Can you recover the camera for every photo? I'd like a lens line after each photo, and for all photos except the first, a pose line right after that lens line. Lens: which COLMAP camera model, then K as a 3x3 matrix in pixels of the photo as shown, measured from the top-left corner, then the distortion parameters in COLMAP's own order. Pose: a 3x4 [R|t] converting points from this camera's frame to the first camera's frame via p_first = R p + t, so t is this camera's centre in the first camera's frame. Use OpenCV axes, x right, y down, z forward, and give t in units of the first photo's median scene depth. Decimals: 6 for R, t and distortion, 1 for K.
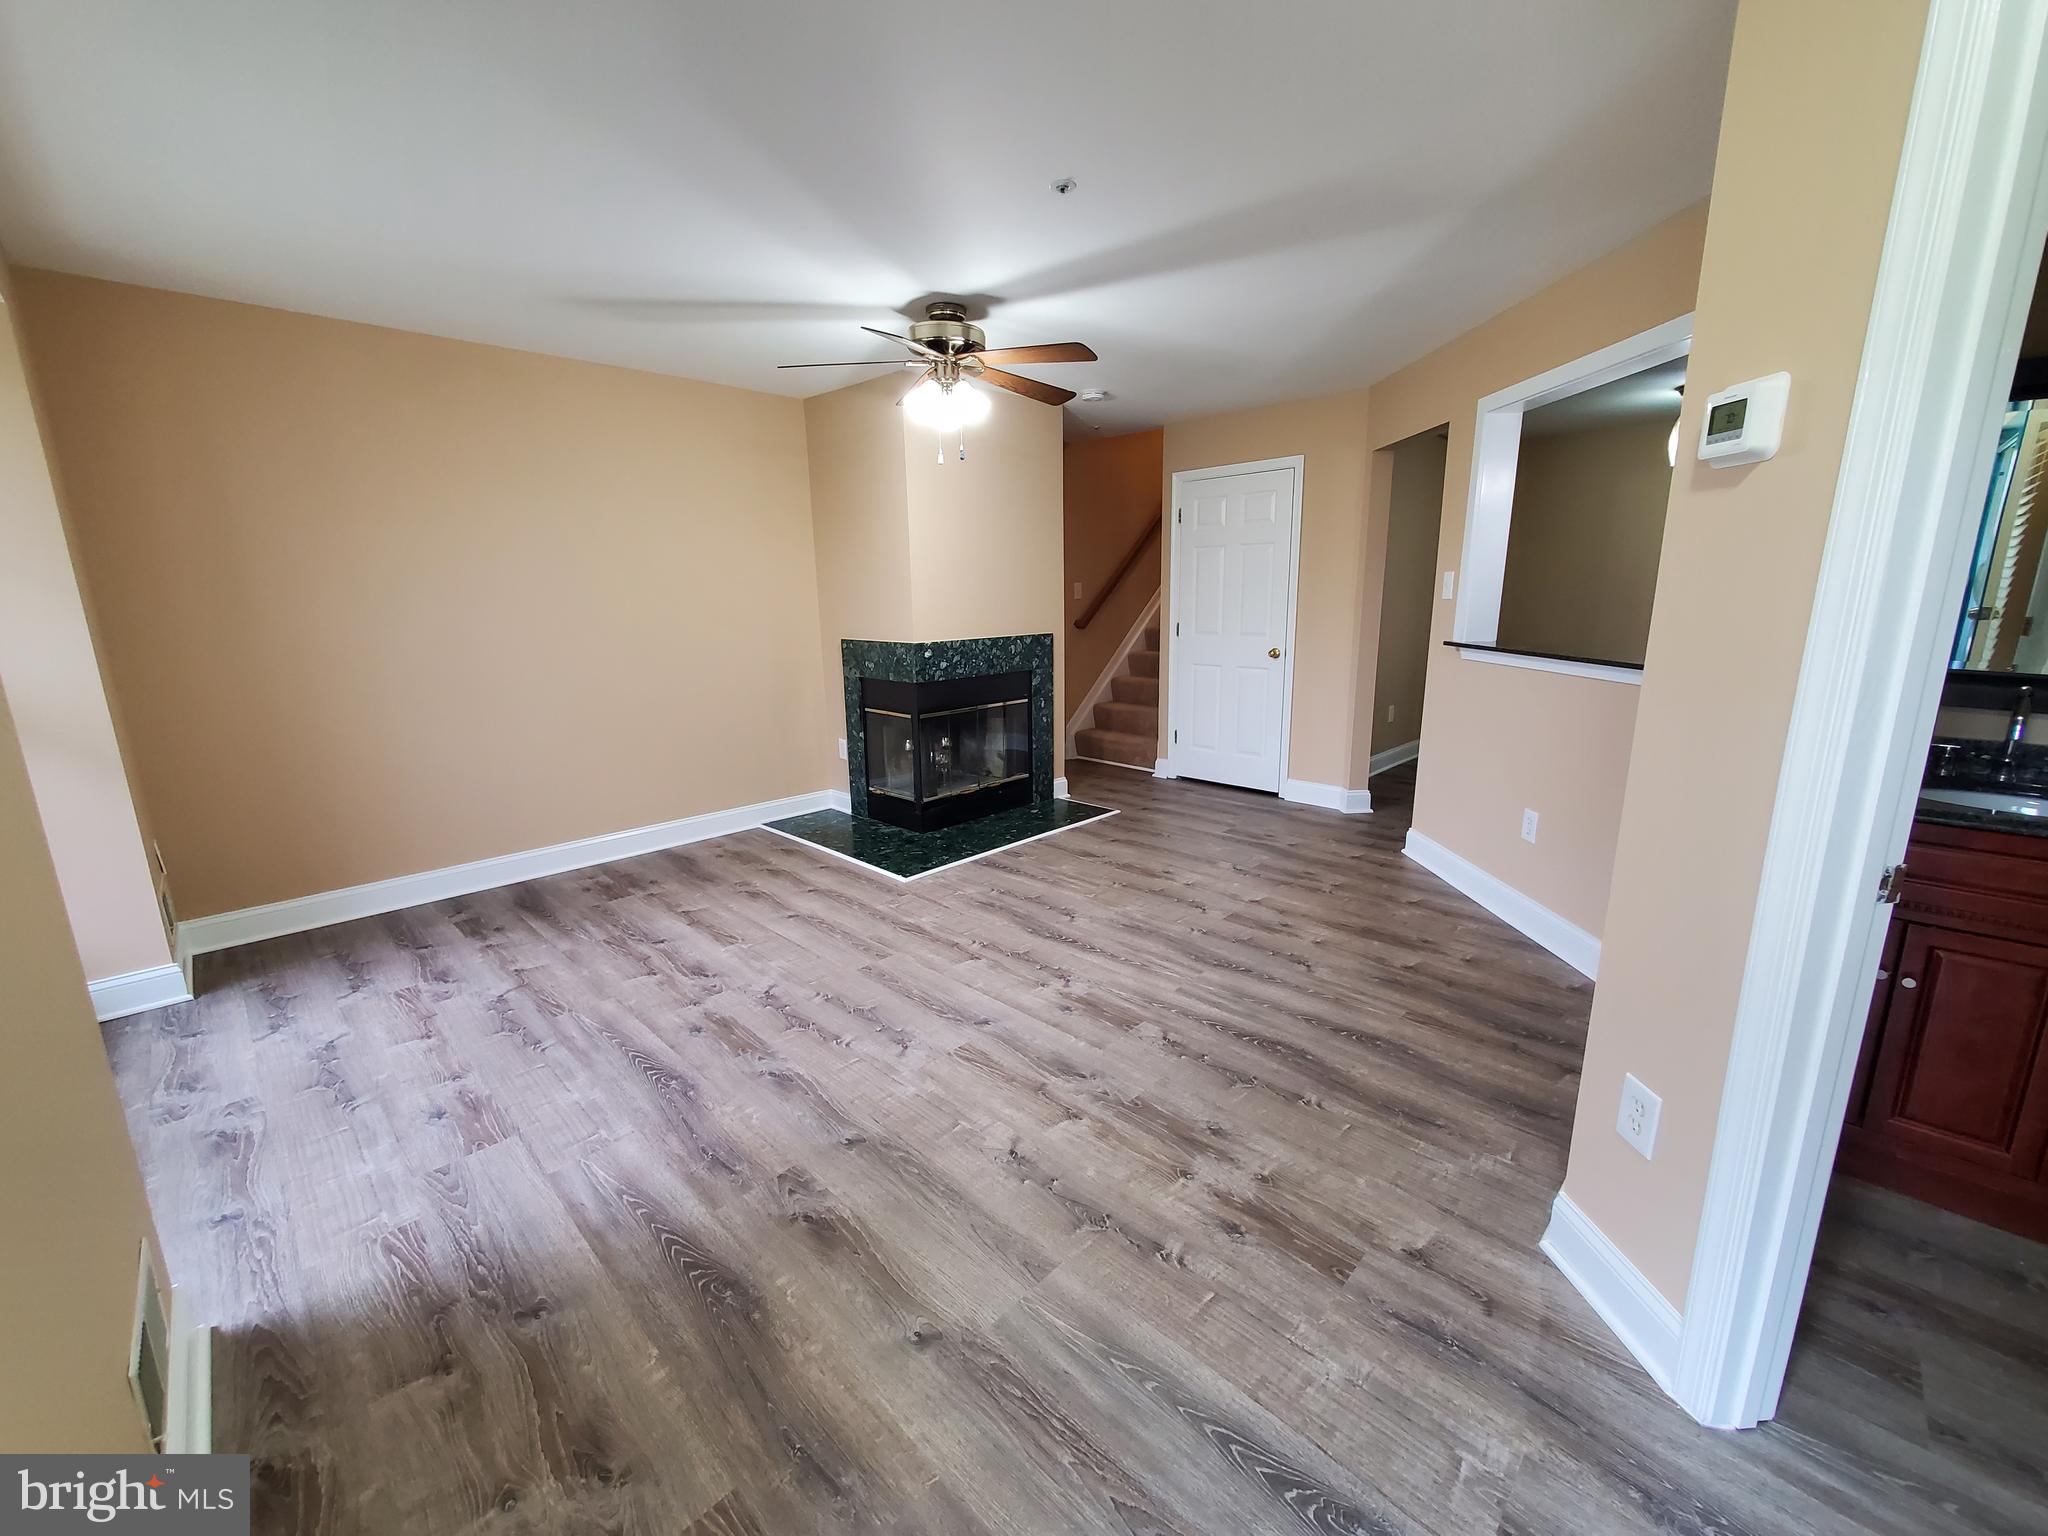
lens RADIAL K [[813.6, 0, 1036.5], [0, 813.6, 768.6], [0, 0, 1]] dist [-0.000379, 0.000604]
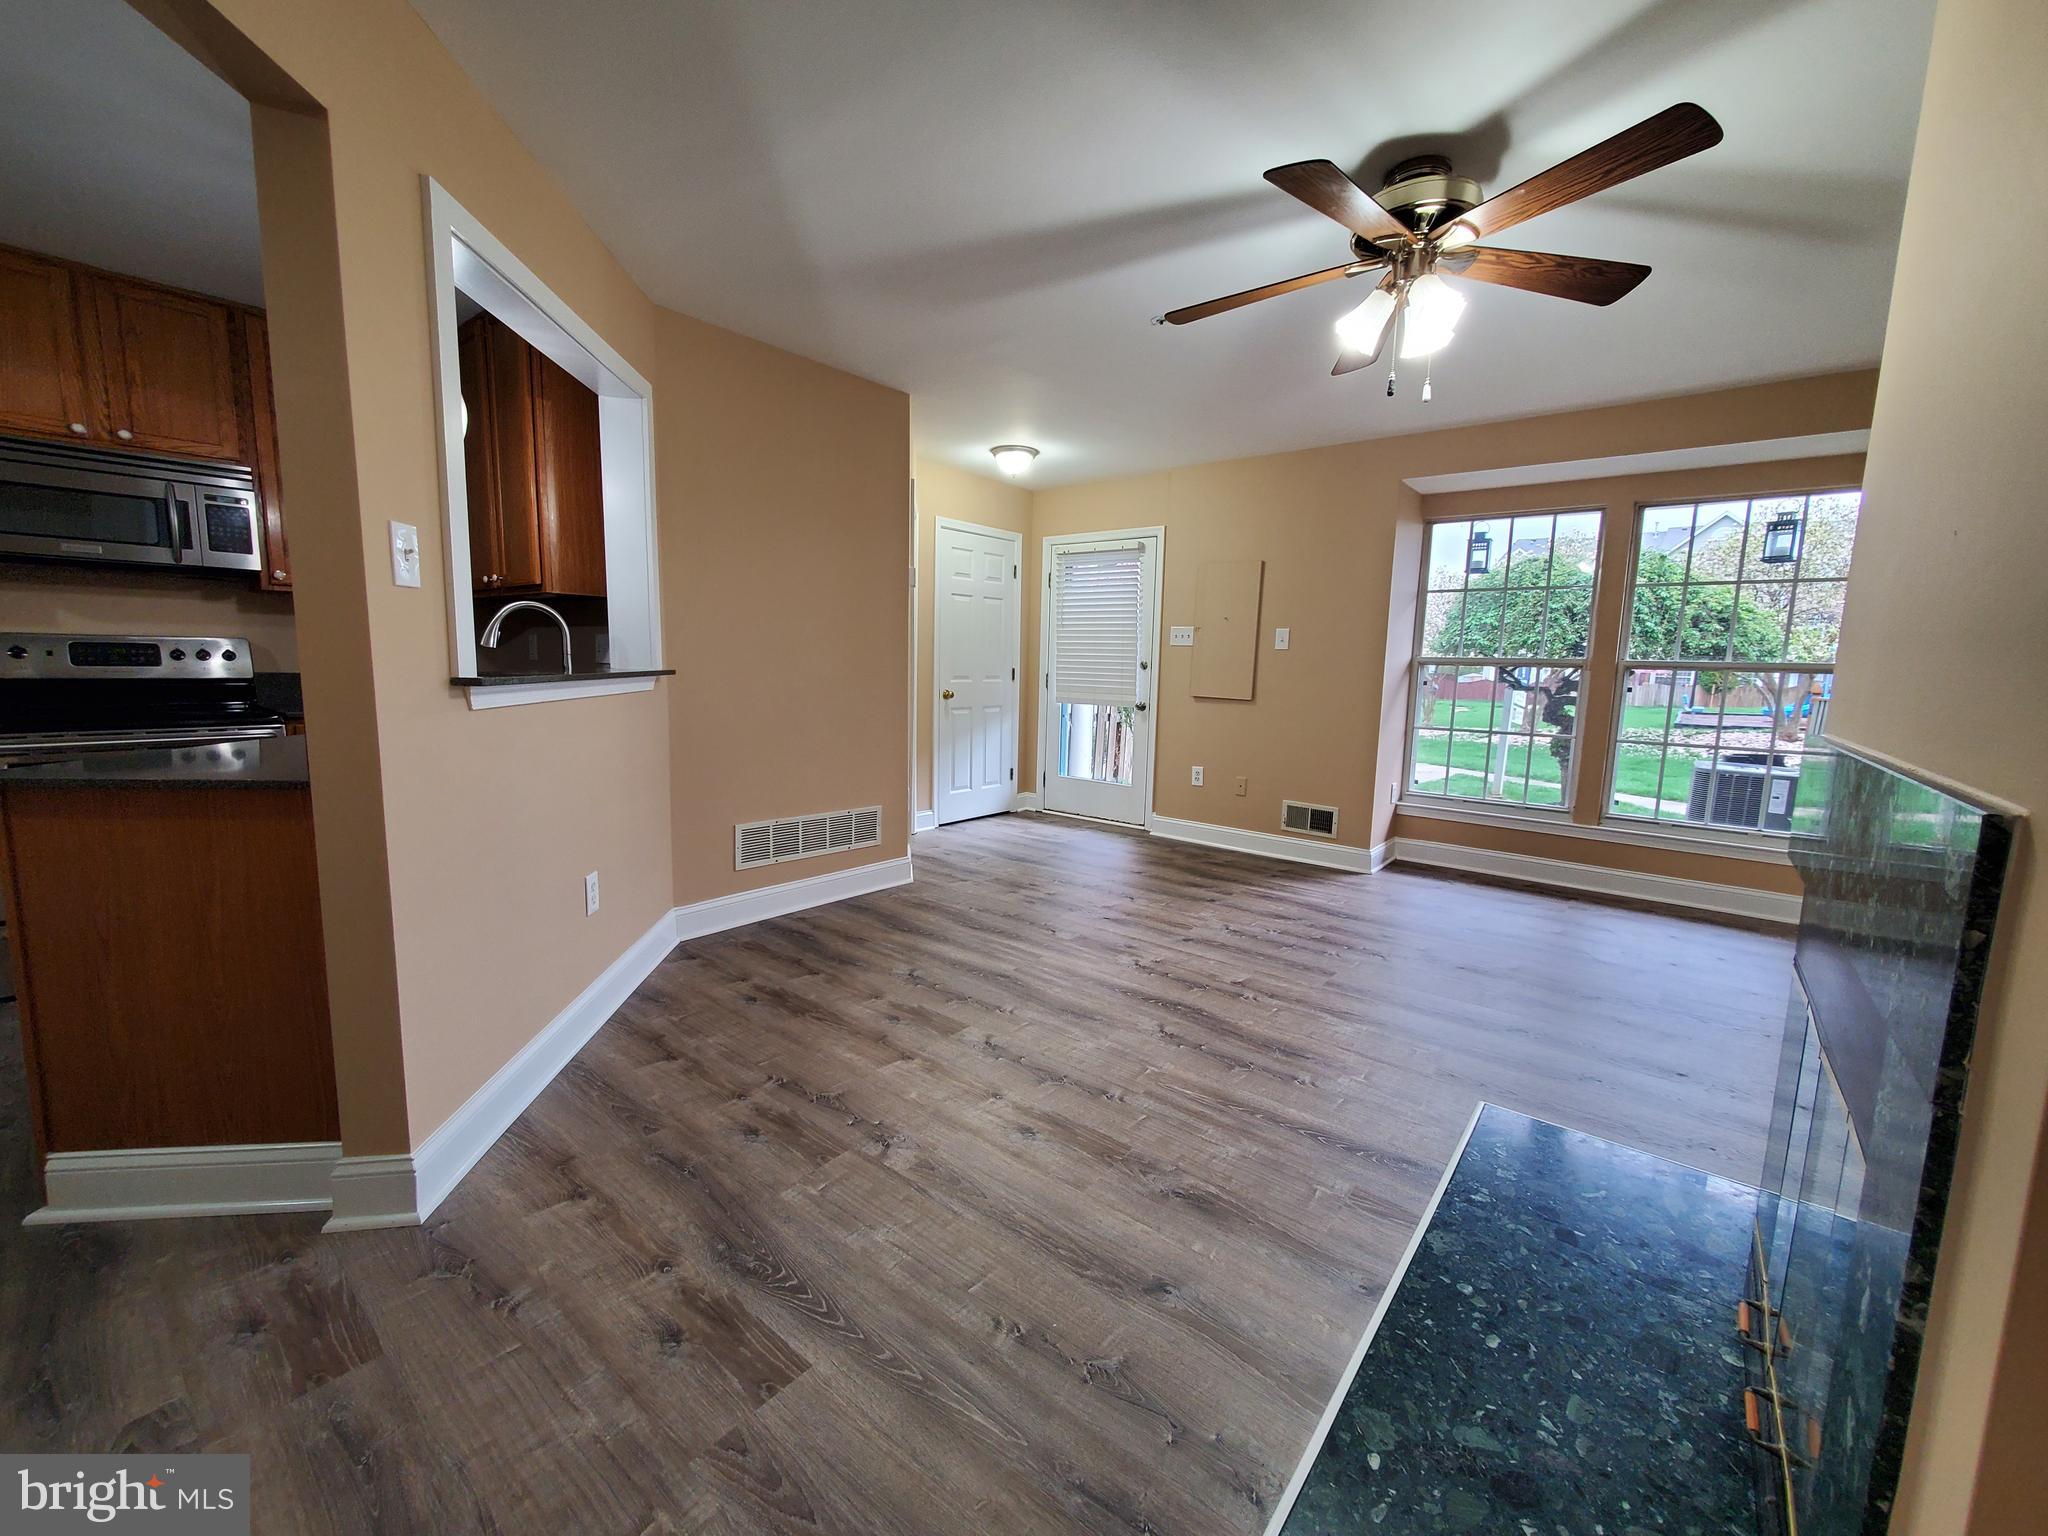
lens RADIAL K [[813.6, 0, 1038.6], [0, 813.6, 770.6], [0, 0, 1]] dist [-0.000379, 0.000604]
pose [[-0.995439, -0.003289, -0.095348, 0.242460], [-0.035977, 0.938566, 0.343220, -0.317086], [0.088362, 0.345085, -0.934403, 1.681097]]
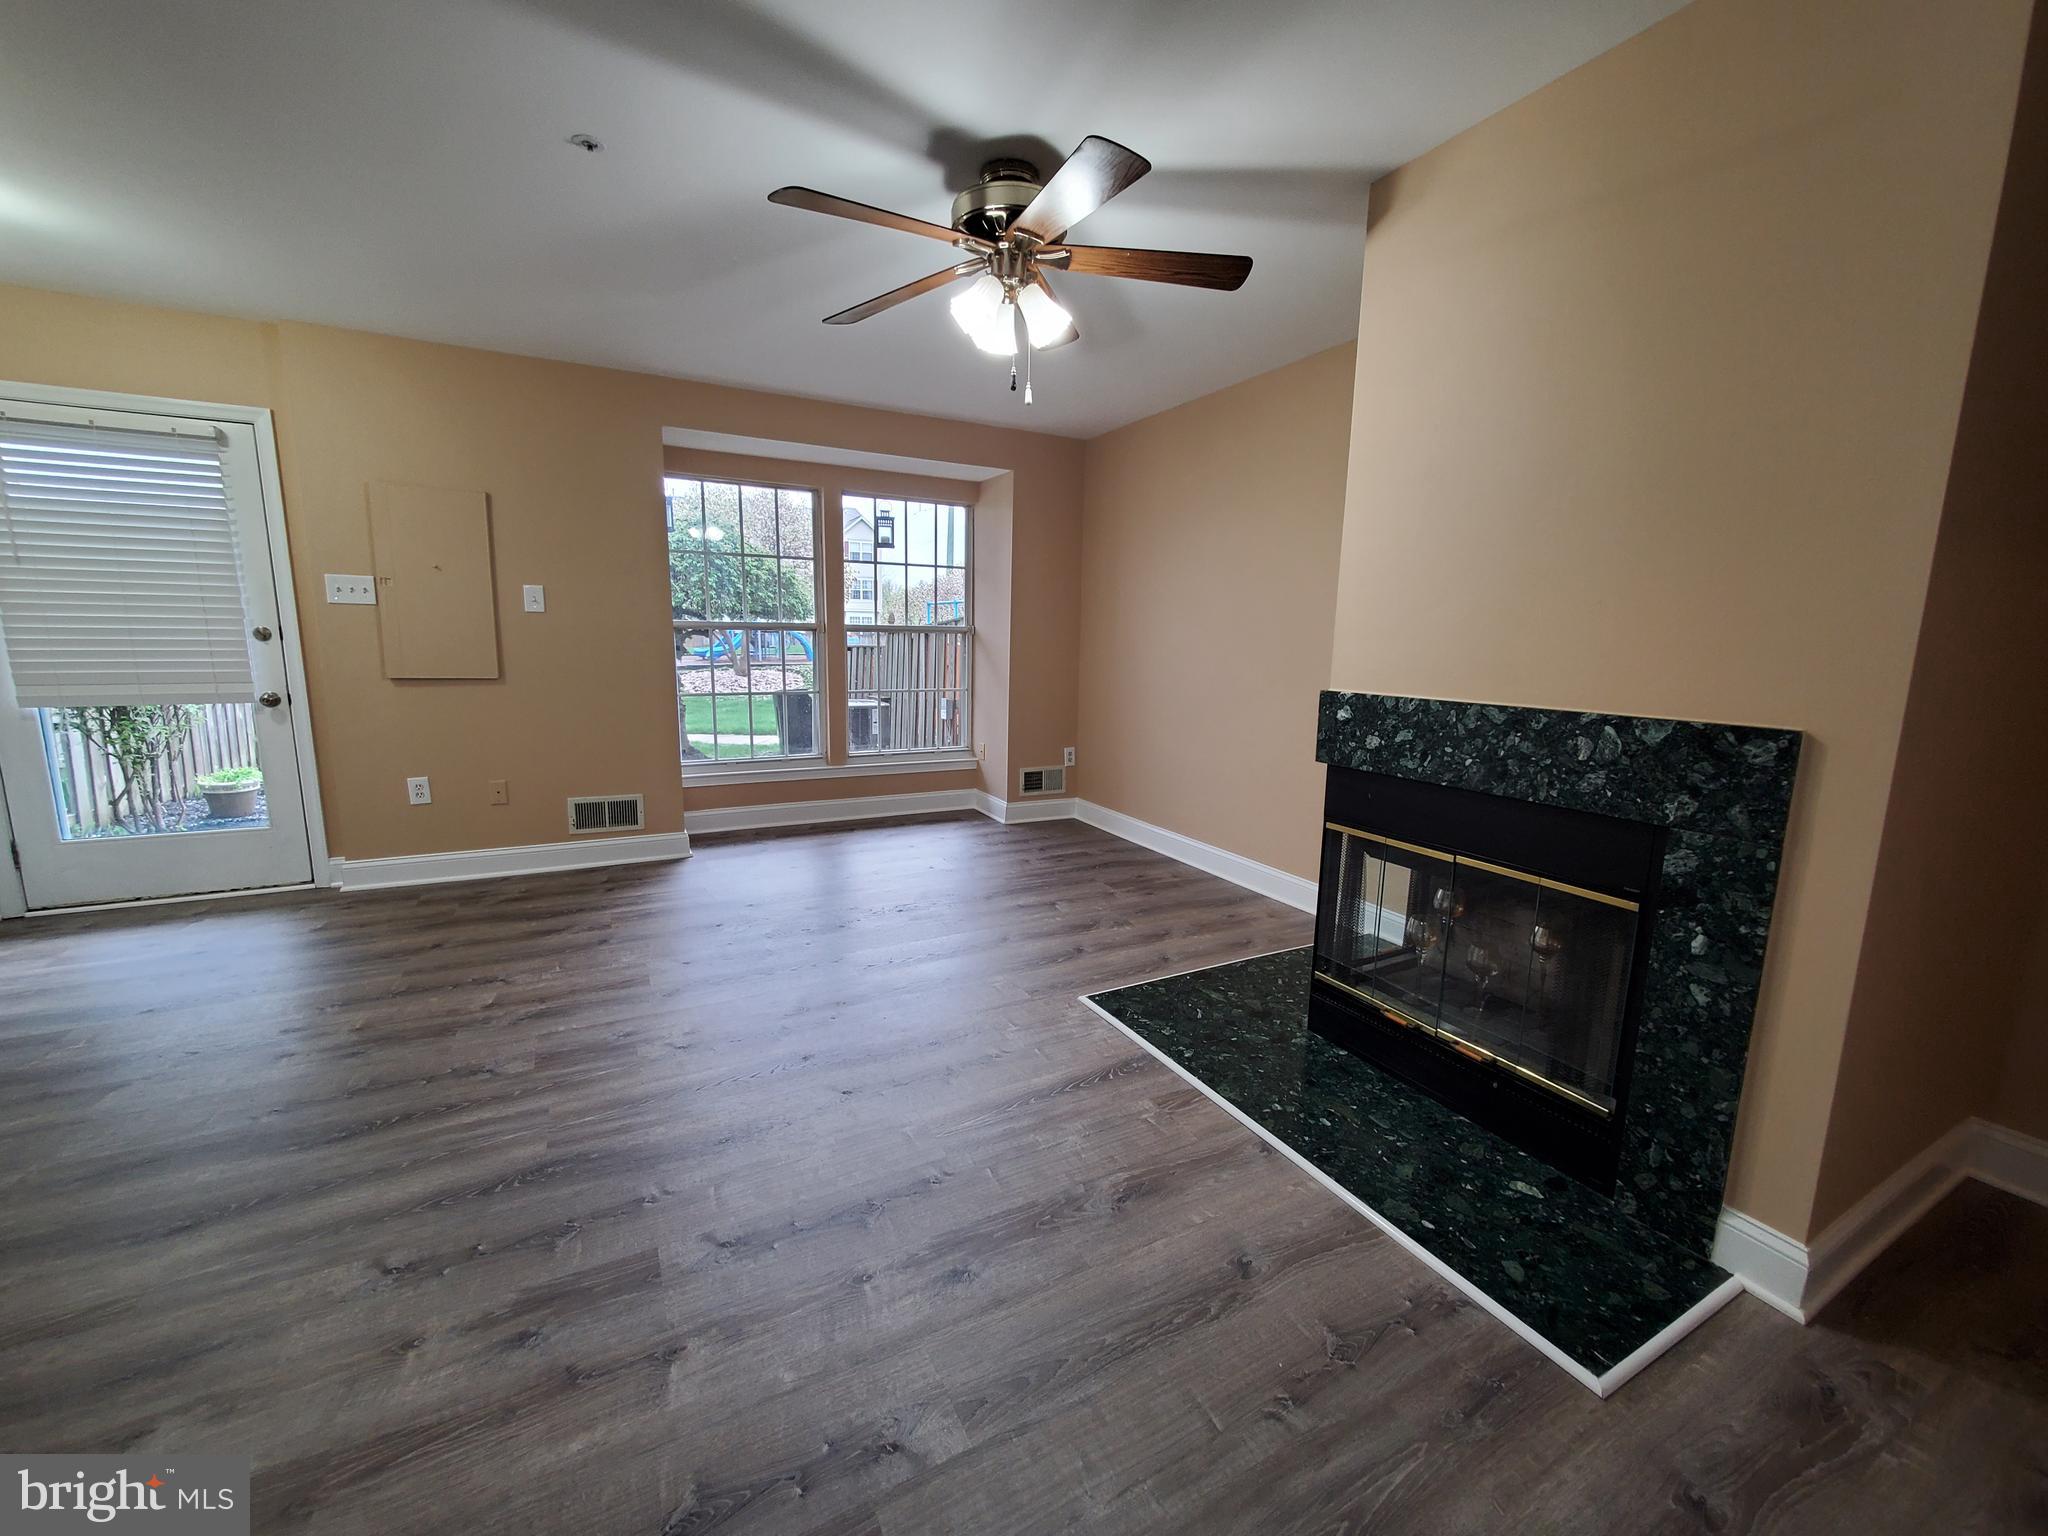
lens RADIAL K [[813.6, 0, 1030.2], [0, 813.6, 766.2], [0, 0, 1]] dist [-0.000379, 0.000604]
pose [[-0.308220, 0.160444, -0.937688, 0.577516], [-0.219607, 0.947052, 0.234232, -0.251128], [0.925620, 0.278118, -0.256666, 1.276412]]
